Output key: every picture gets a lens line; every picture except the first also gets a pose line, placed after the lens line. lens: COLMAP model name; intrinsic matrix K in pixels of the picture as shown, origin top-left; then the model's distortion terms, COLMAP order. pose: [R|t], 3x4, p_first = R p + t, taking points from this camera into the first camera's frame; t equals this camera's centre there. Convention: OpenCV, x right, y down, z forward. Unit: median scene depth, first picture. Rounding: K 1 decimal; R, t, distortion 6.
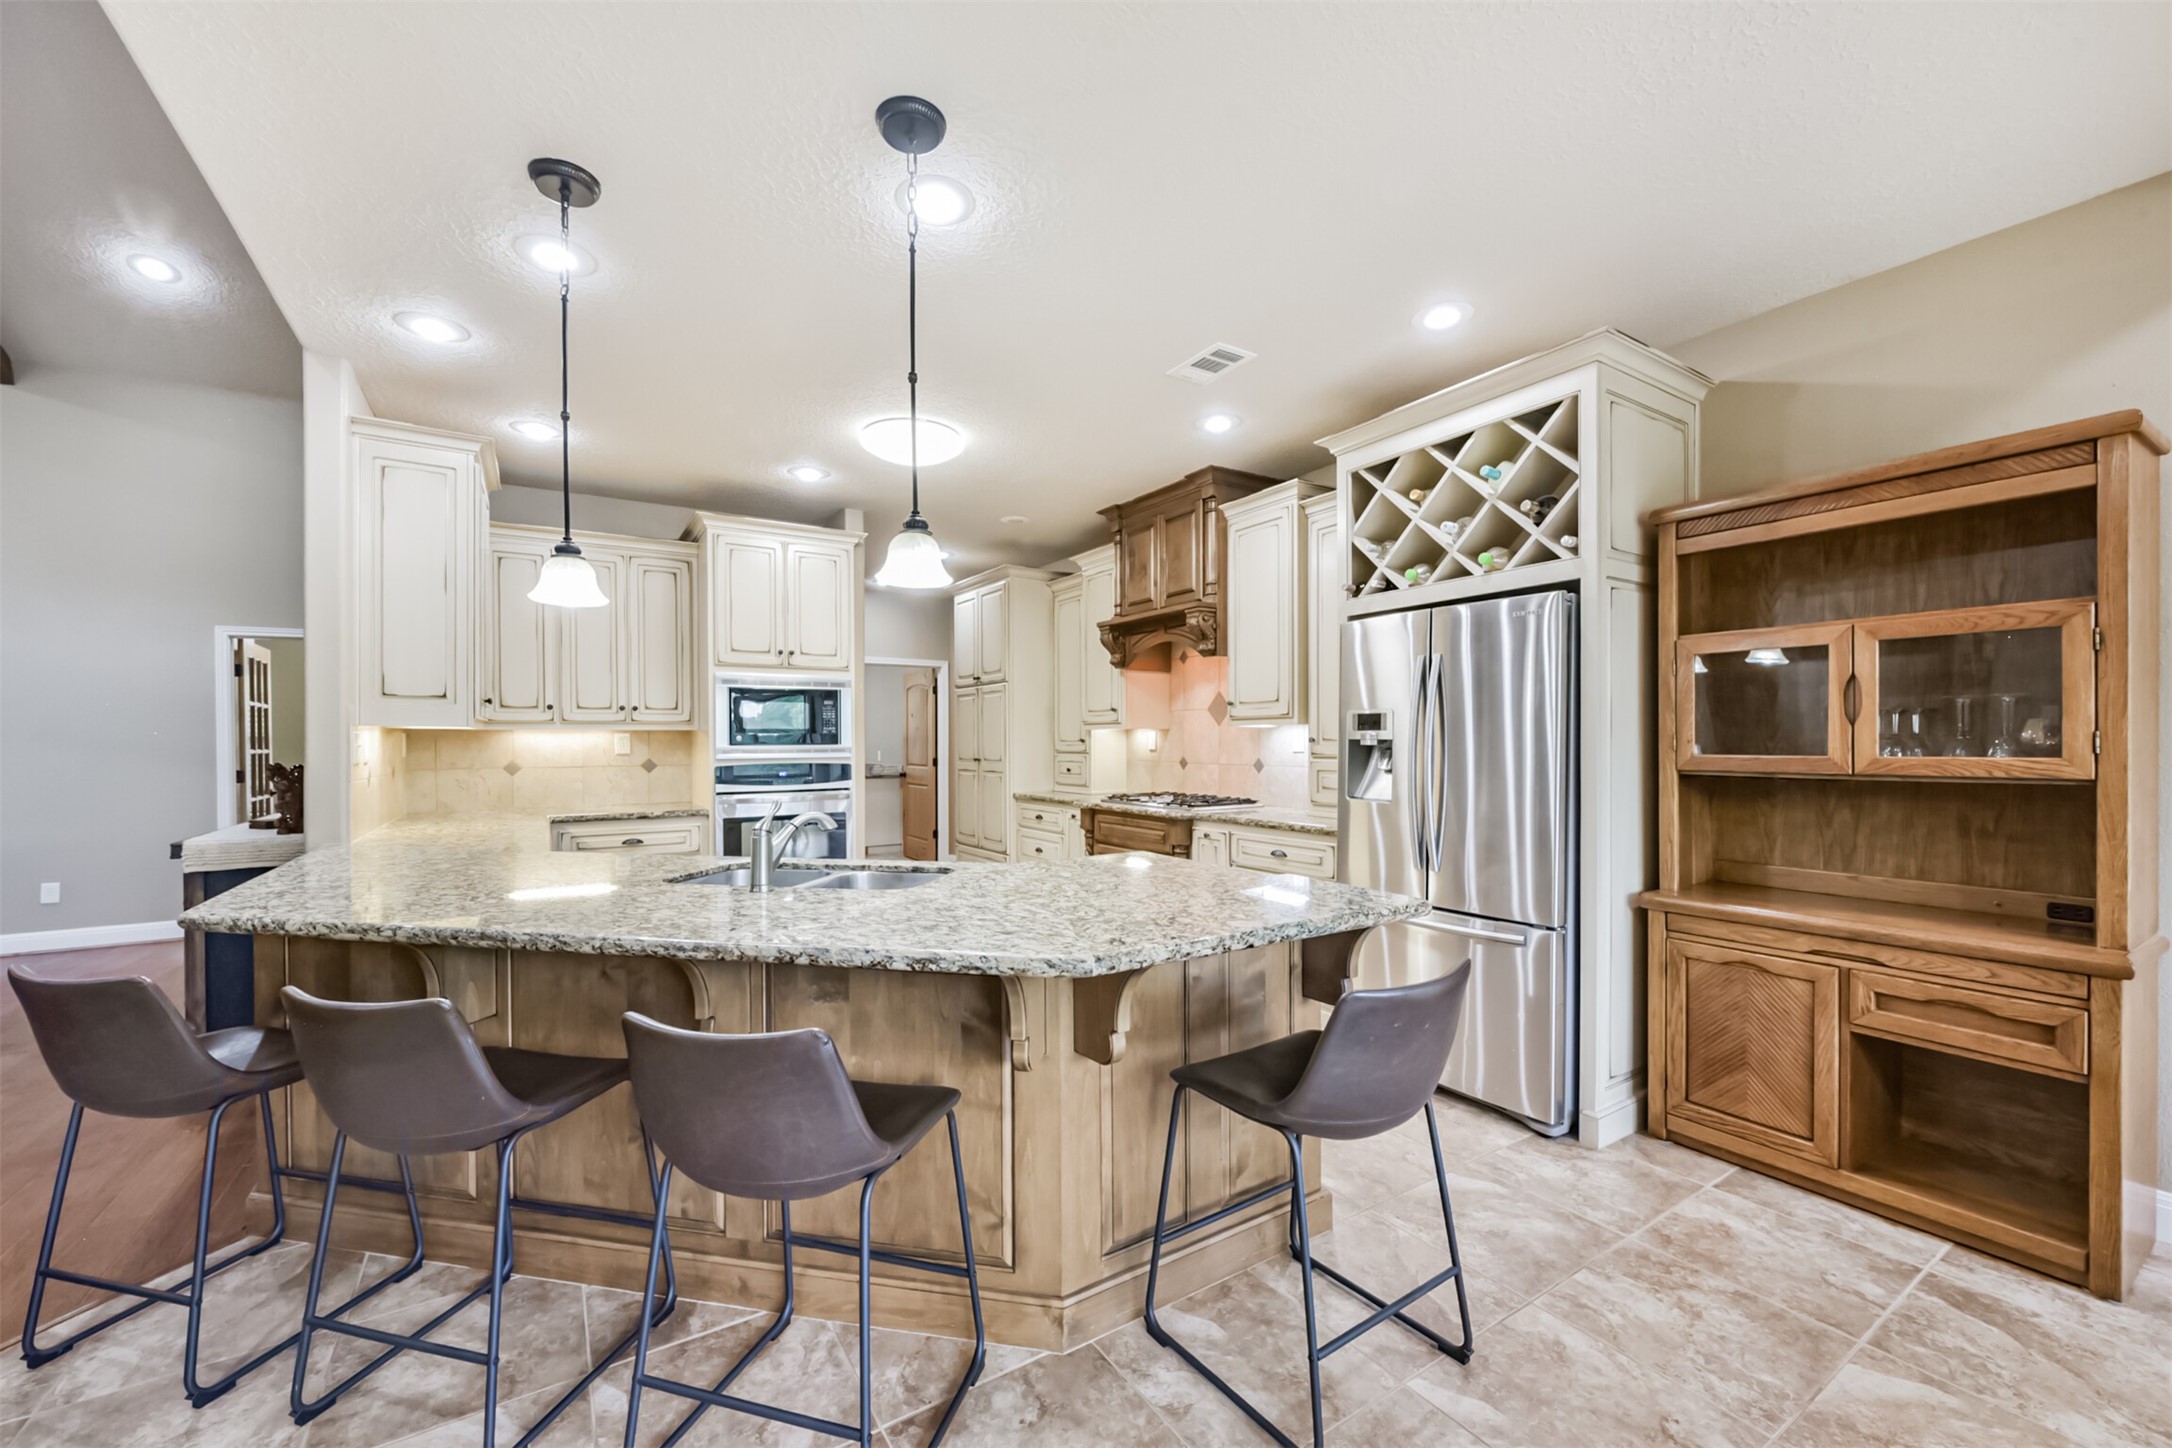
lens RADIAL K [[837.4, 0, 1075.6], [0, 837.4, 750.8], [0, 0, 1]] dist [0.001778, -0.003059]
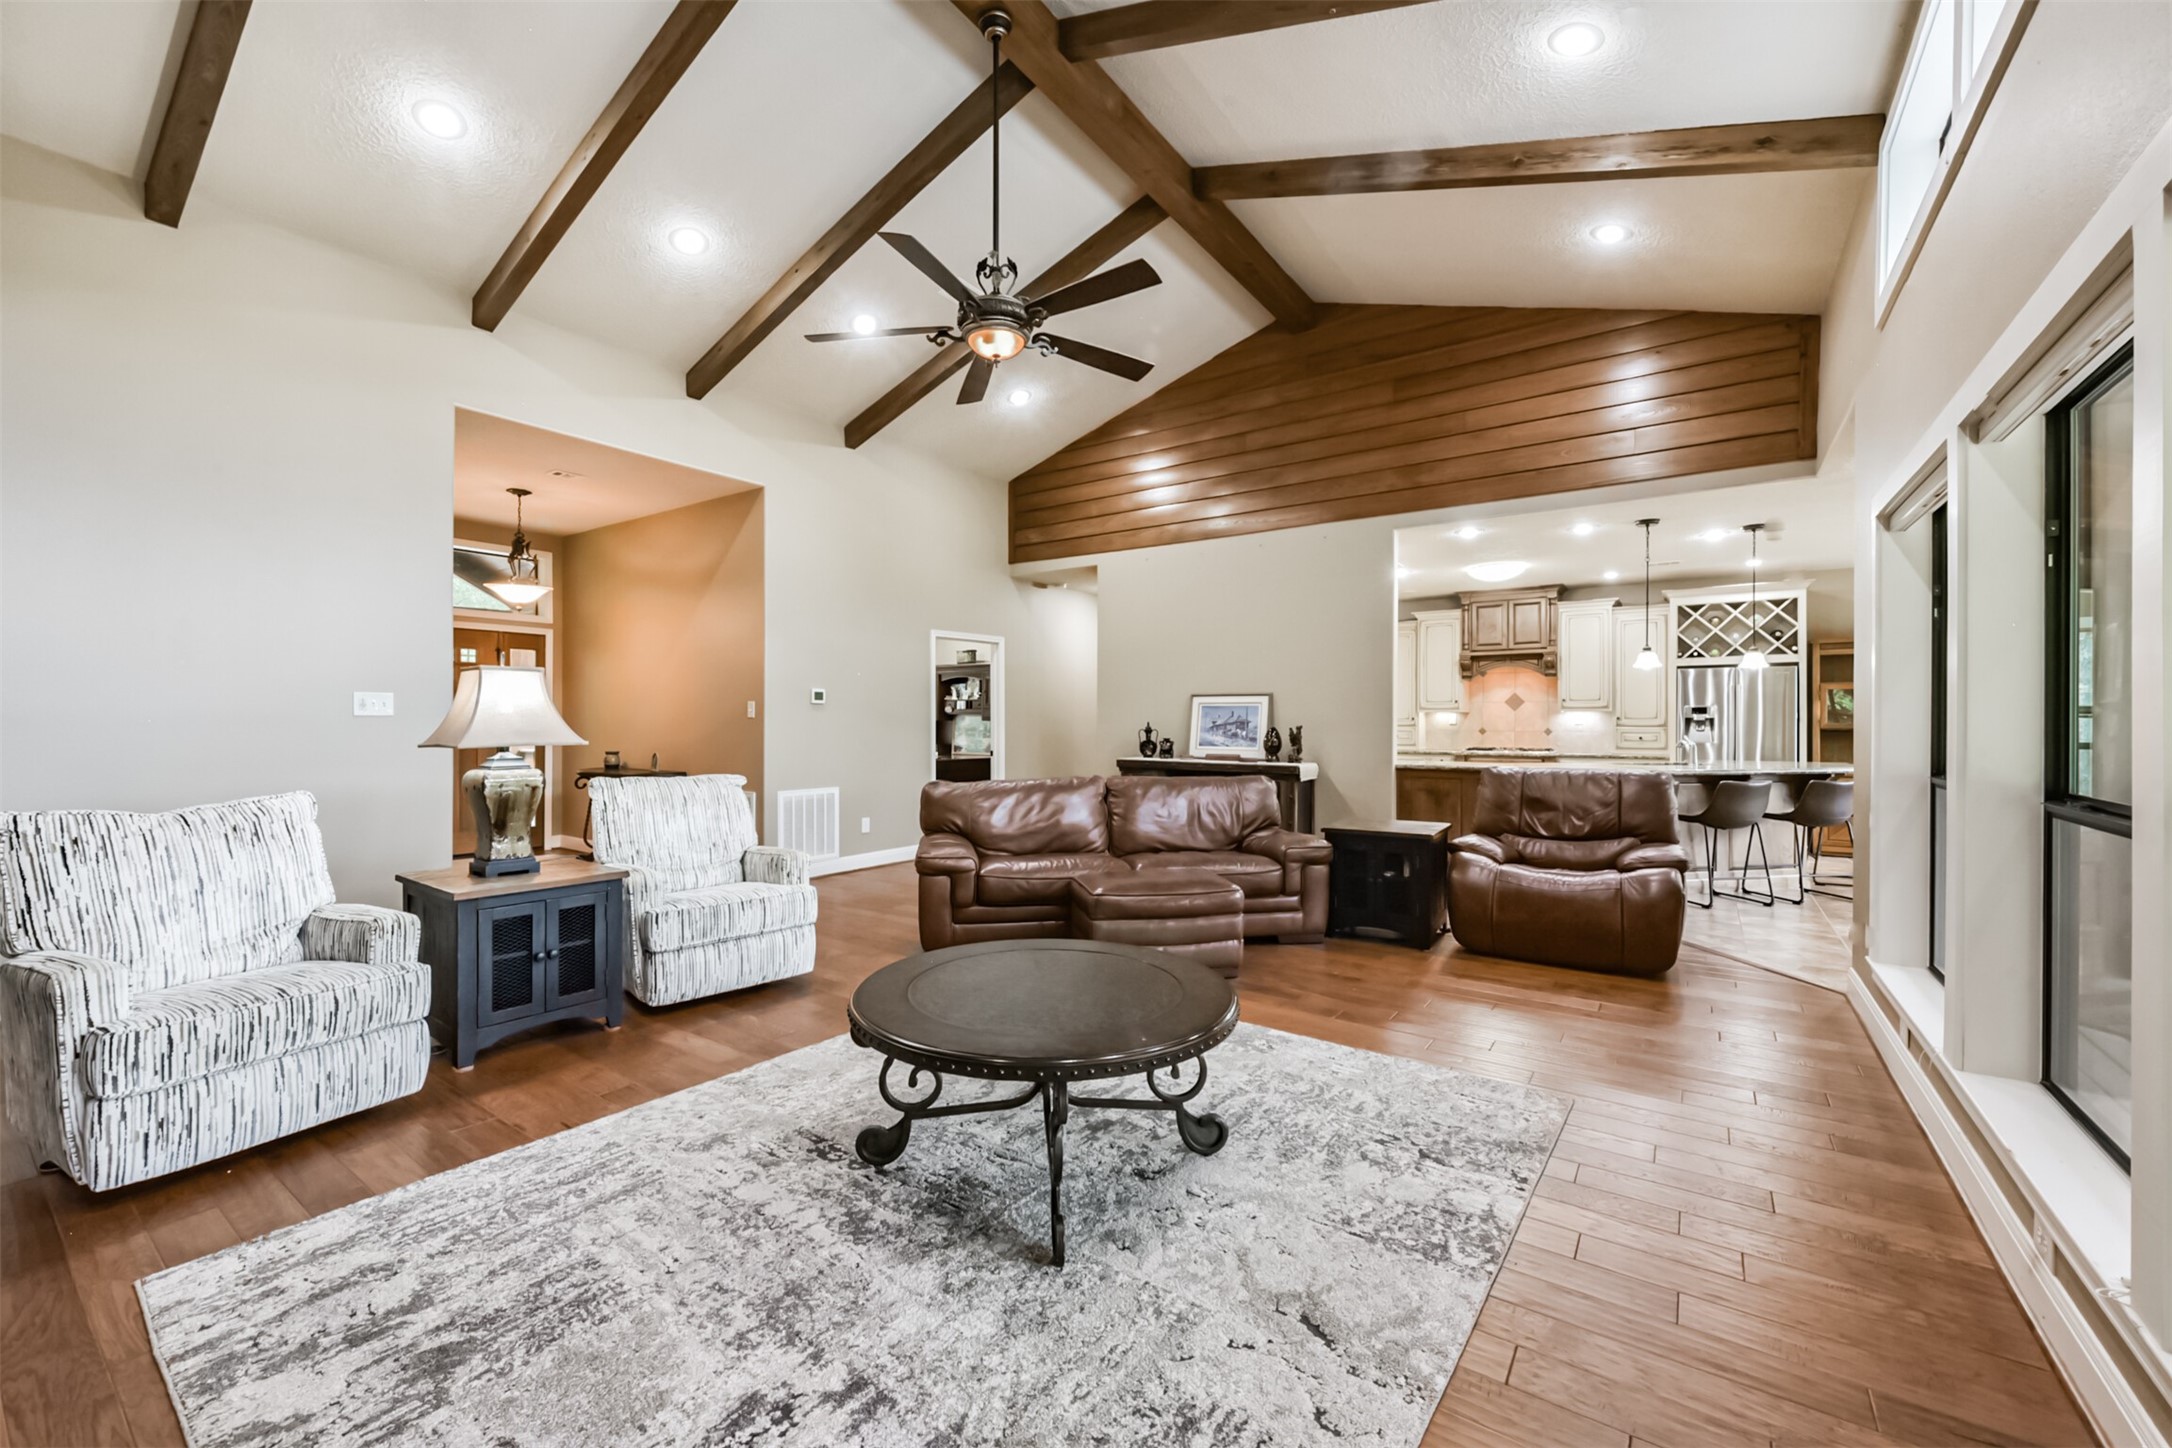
lens RADIAL K [[837.4, 0, 1087.5], [0, 837.4, 730.2], [0, 0, 1]] dist [0.001778, -0.003059]
pose [[0.927510, 0.002448, 0.373791, -2.139934], [-0.000418, 0.999985, -0.005512, 0.036080], [-0.373799, 0.004956, 0.927497, -0.588052]]
